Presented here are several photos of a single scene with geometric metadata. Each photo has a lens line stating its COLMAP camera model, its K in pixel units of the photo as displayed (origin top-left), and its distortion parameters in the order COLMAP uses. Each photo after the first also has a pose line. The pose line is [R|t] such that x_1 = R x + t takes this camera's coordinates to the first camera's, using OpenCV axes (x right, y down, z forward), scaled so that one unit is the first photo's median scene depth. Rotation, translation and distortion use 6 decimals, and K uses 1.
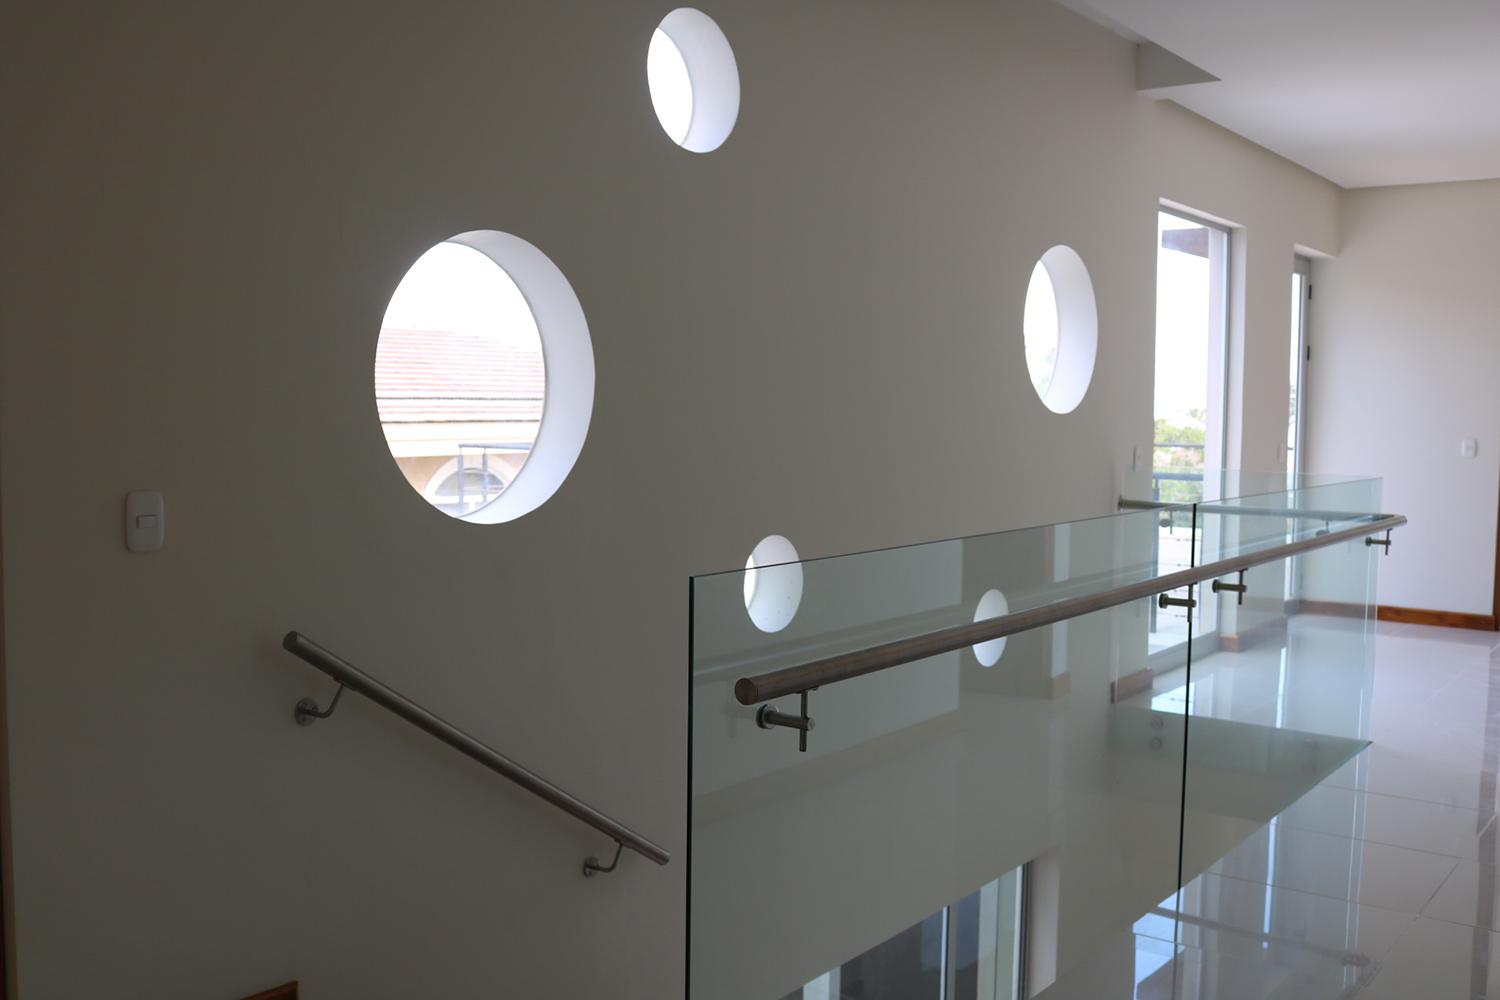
lens RADIAL K [[1462.4, 0, 750.6], [0, 1462.4, 500.4], [0, 0, 1]] dist [-0.011898, 0.000000]
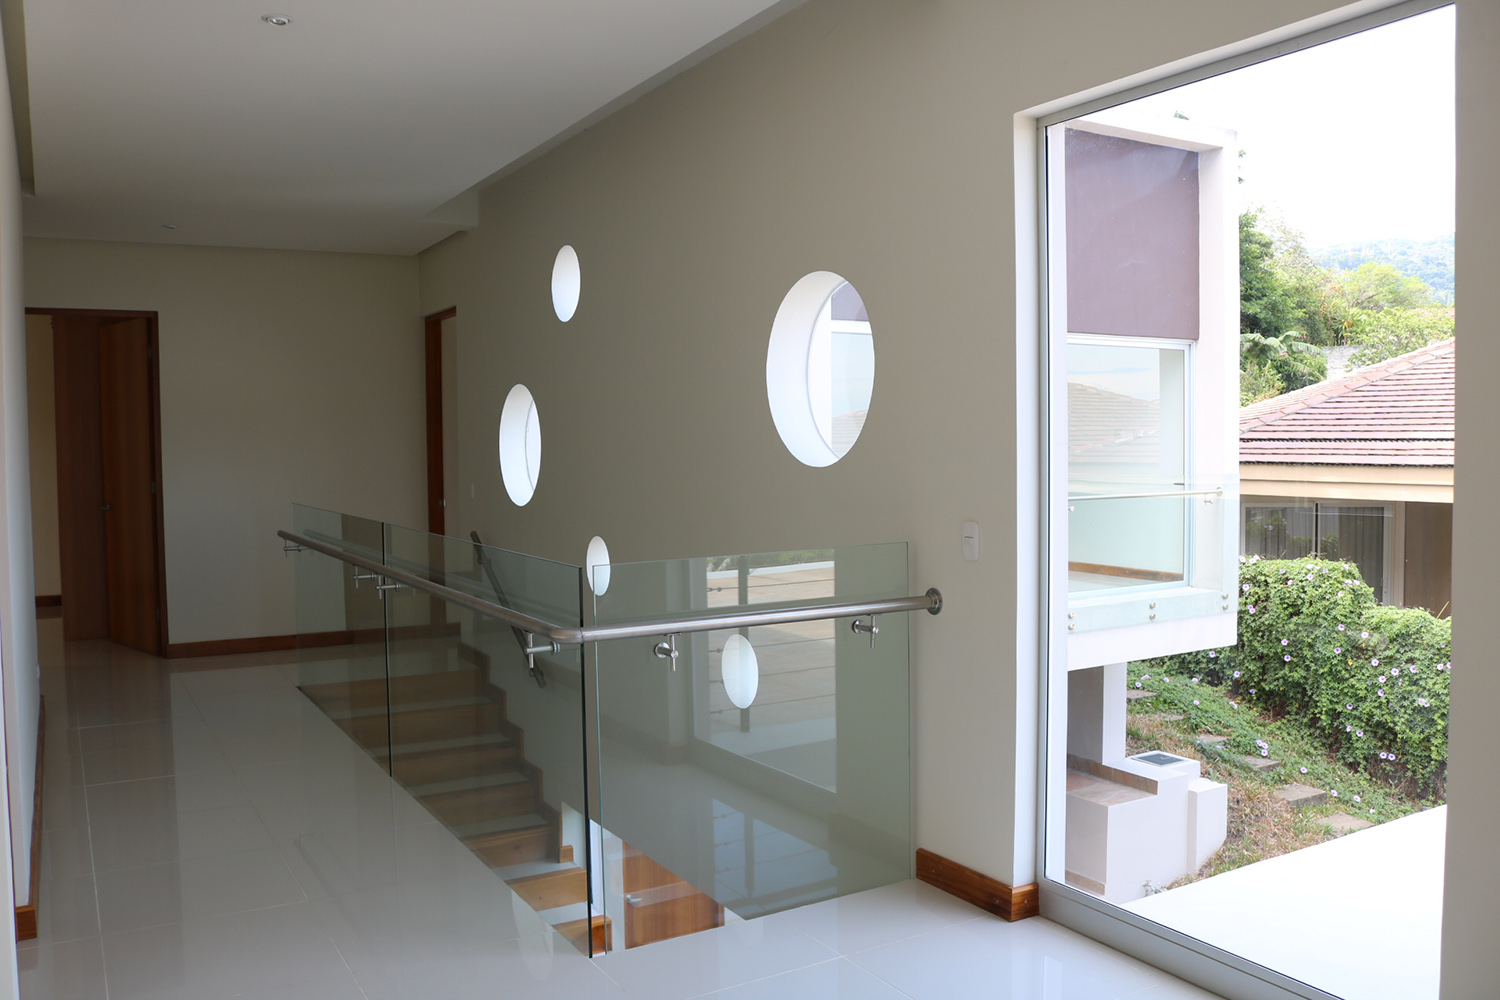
lens RADIAL K [[1241.2, 0, 750.3], [0, 1241.2, 500.2], [0, 0, 1]] dist [-0.125562, 0.011081]
pose [[-0.389527, 0.049112, -0.919705, 0.718731], [-0.045288, 0.996348, 0.072386, -0.072854], [0.919901, 0.069848, -0.385881, 0.995911]]
